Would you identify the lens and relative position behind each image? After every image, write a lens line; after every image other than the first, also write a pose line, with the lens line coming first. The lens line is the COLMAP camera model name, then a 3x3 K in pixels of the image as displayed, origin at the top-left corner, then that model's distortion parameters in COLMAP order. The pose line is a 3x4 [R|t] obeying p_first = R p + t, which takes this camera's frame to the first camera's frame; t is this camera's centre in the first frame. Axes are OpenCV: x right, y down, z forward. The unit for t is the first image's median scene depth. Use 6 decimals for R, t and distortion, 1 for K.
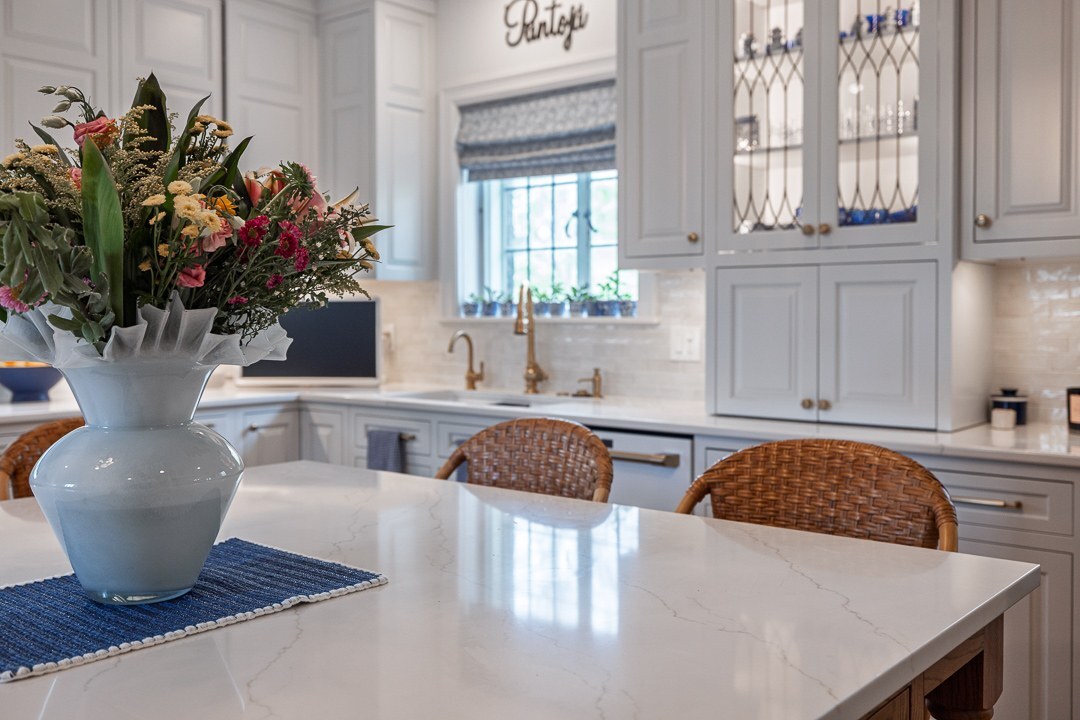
lens RADIAL K [[1058.1, 0, 558.6], [0, 1058.1, 339.1], [0, 0, 1]] dist [-0.005190, 0.000000]
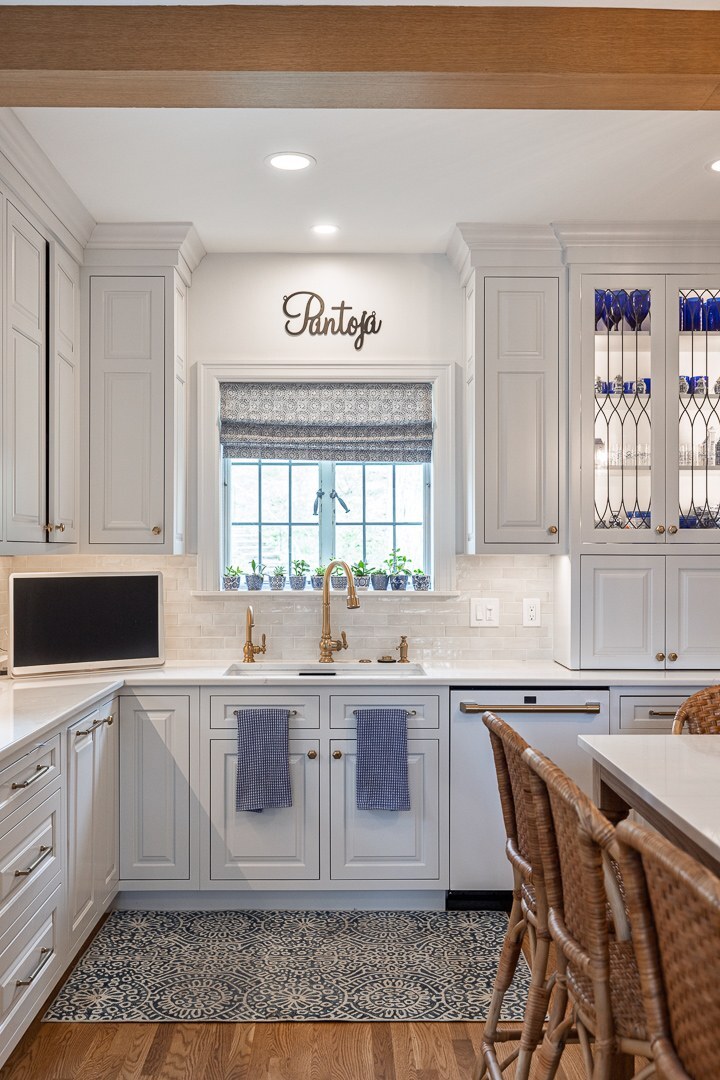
lens RADIAL K [[1058.1, 0, 377.2], [0, 1058.1, 559.2], [0, 0, 1]] dist [-0.005190, 0.000000]
pose [[0.753798, -0.002350, 0.657102, -0.708772], [0.014487, 0.999810, -0.013043, -0.039690], [-0.656947, 0.019351, 0.753689, 0.159058]]
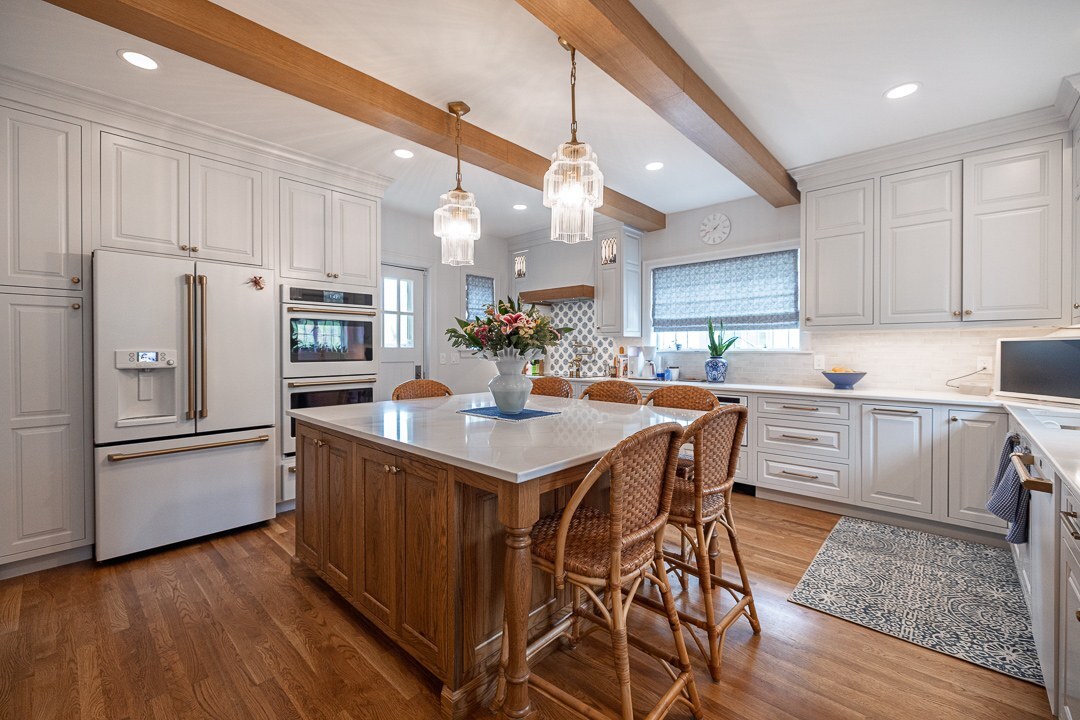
lens RADIAL K [[450.7, 0, 518.3], [0, 450.7, 356.5], [0, 0, 1]] dist [-0.013363, 0.000905]
pose [[-0.105129, 0.015830, -0.994333, 0.471430], [-0.024681, 0.999524, 0.018523, -0.008665], [0.994152, 0.026488, -0.104688, 0.392670]]
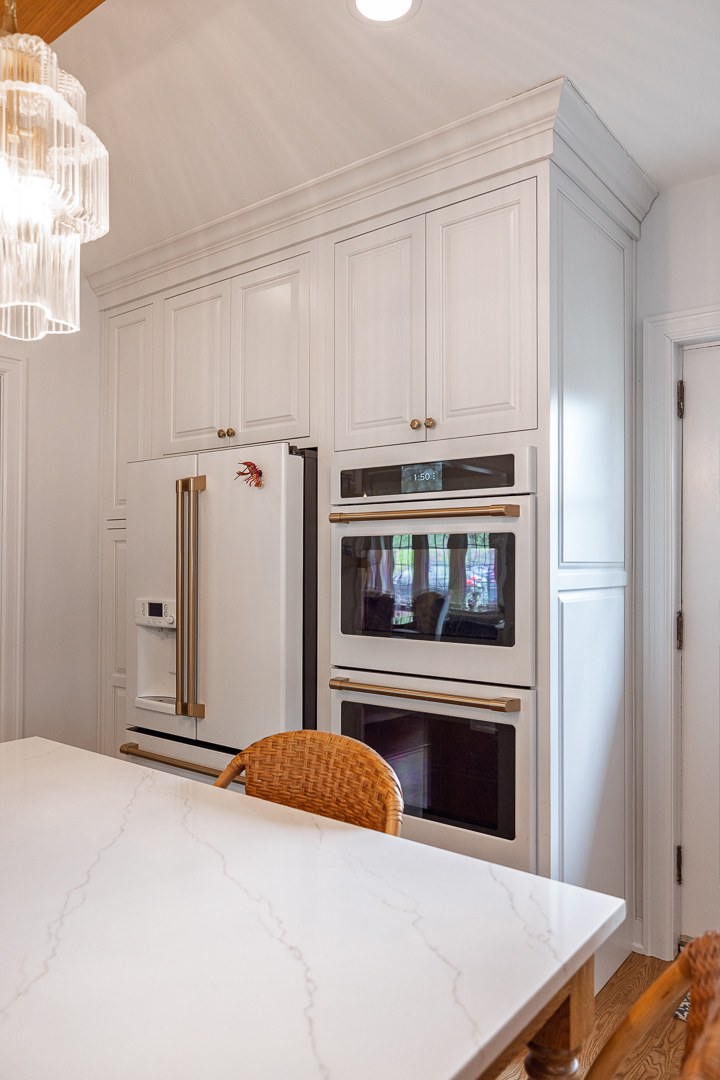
lens RADIAL K [[752.6, 0, 360.7], [0, 752.6, 548.5], [0, 0, 1]] dist [0.006964, 0.000153]
pose [[-0.999964, -0.003838, -0.007555, -0.327198], [-0.003884, 0.999974, 0.006053, -0.048560], [0.007531, 0.006082, -0.999953, 0.524116]]
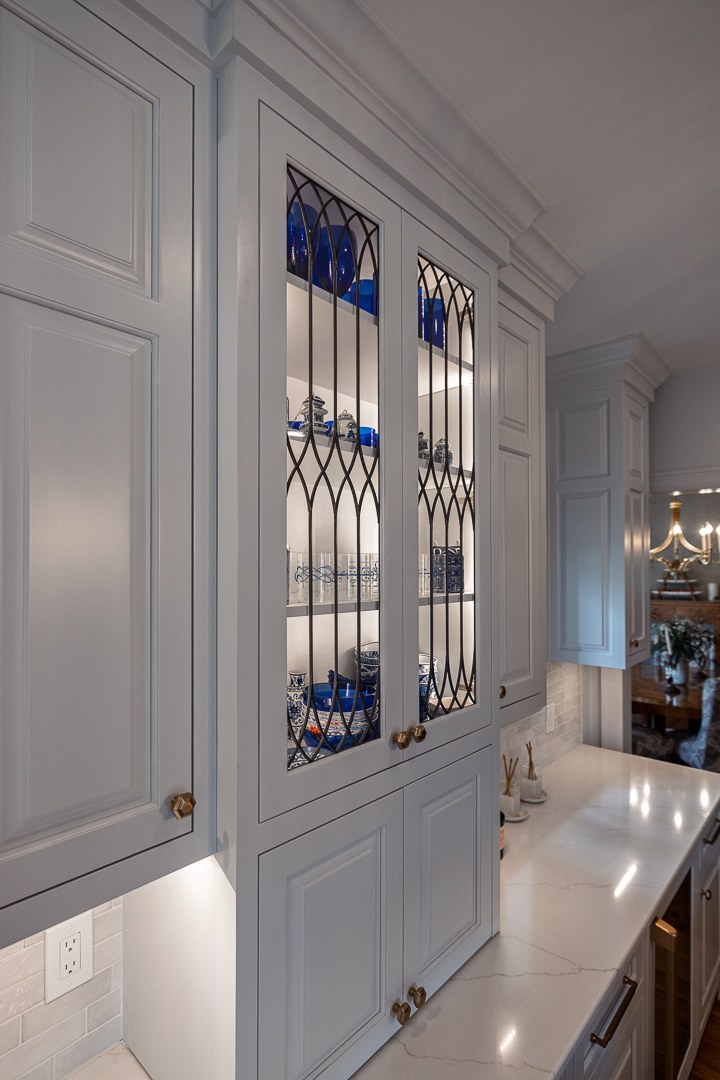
lens RADIAL K [[552.0, 0, 355.7], [0, 552.0, 552.4], [0, 0, 1]] dist [-0.006998, -0.000909]
pose [[0.060168, 0.020552, 0.997977, -0.077394], [0.022066, 0.999516, -0.021914, -0.158305], [-0.997944, 0.023340, 0.059686, 0.758538]]
